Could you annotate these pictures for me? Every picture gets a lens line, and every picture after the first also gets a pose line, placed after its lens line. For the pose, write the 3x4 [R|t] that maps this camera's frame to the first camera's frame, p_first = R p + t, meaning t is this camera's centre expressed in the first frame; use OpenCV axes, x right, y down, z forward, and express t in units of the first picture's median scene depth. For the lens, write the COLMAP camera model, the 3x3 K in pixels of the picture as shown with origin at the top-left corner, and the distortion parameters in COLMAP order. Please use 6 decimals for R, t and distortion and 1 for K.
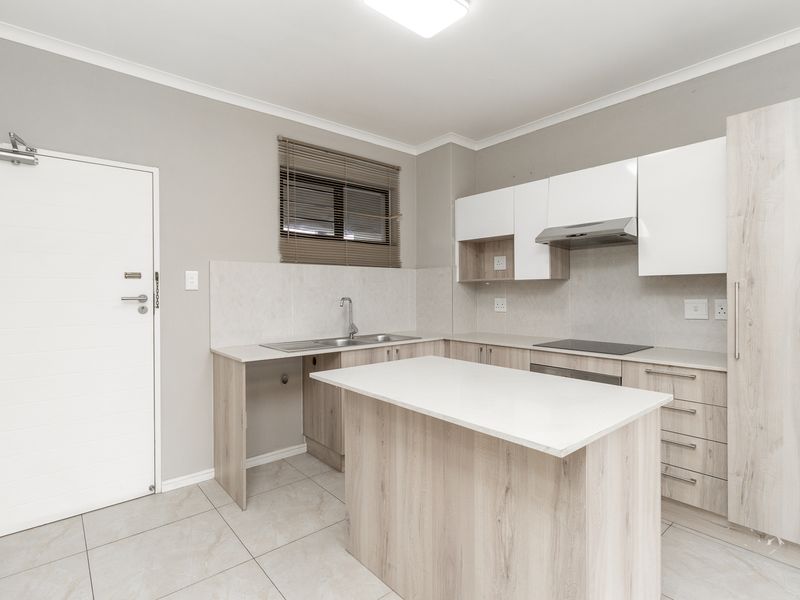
lens RADIAL K [[413.1, 0, 400.0], [0, 413.1, 300.0], [0, 0, 1]] dist [-0.003247, -0.000020]
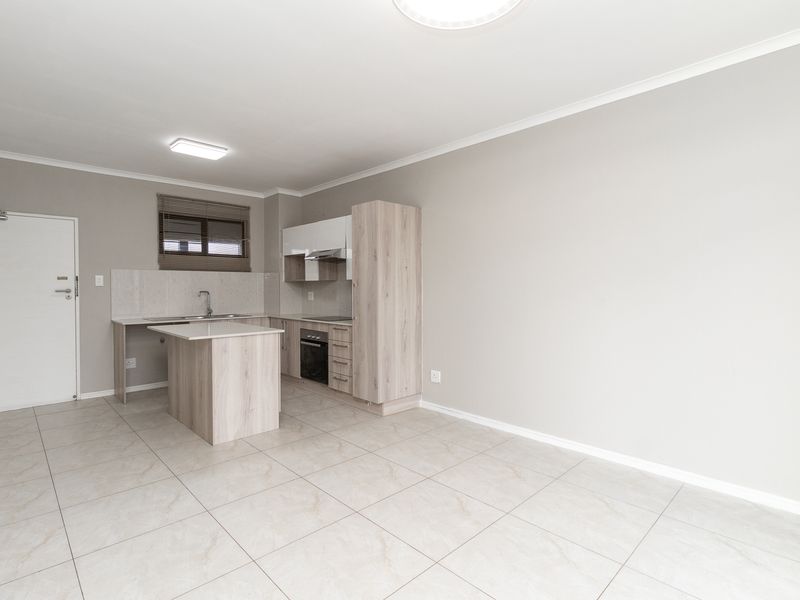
lens RADIAL K [[413.1, 0, 400.0], [0, 413.1, 300.0], [0, 0, 1]] dist [-0.003247, -0.000020]
pose [[0.998010, 0.001808, 0.063026, 0.596375], [-0.002452, 0.999945, 0.010149, 0.012065], [-0.063004, -0.010283, 0.997960, -0.748679]]
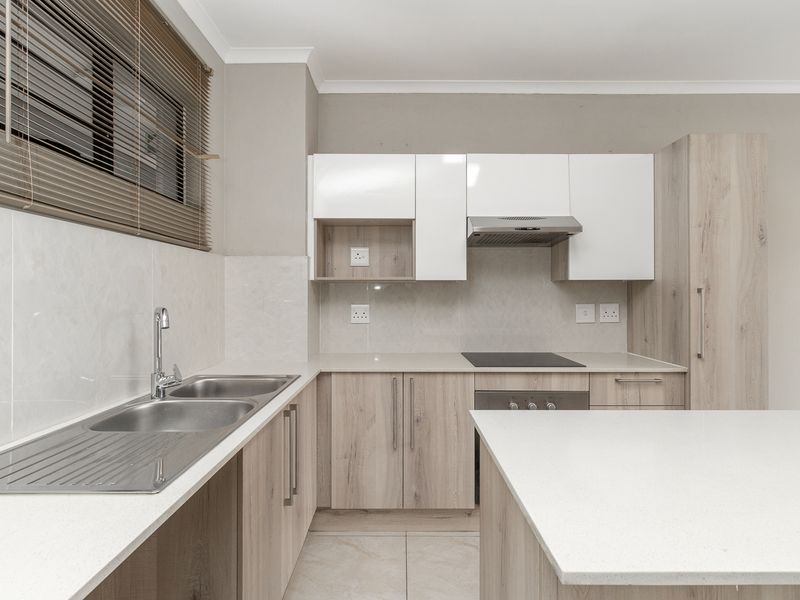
lens RADIAL K [[413.1, 0, 400.0], [0, 413.1, 300.0], [0, 0, 1]] dist [-0.003247, -0.000020]
pose [[0.644043, -0.002966, 0.764983, -0.331860], [0.010352, 0.999935, -0.004838, -0.010190], [-0.764919, 0.011035, 0.644032, 0.585388]]
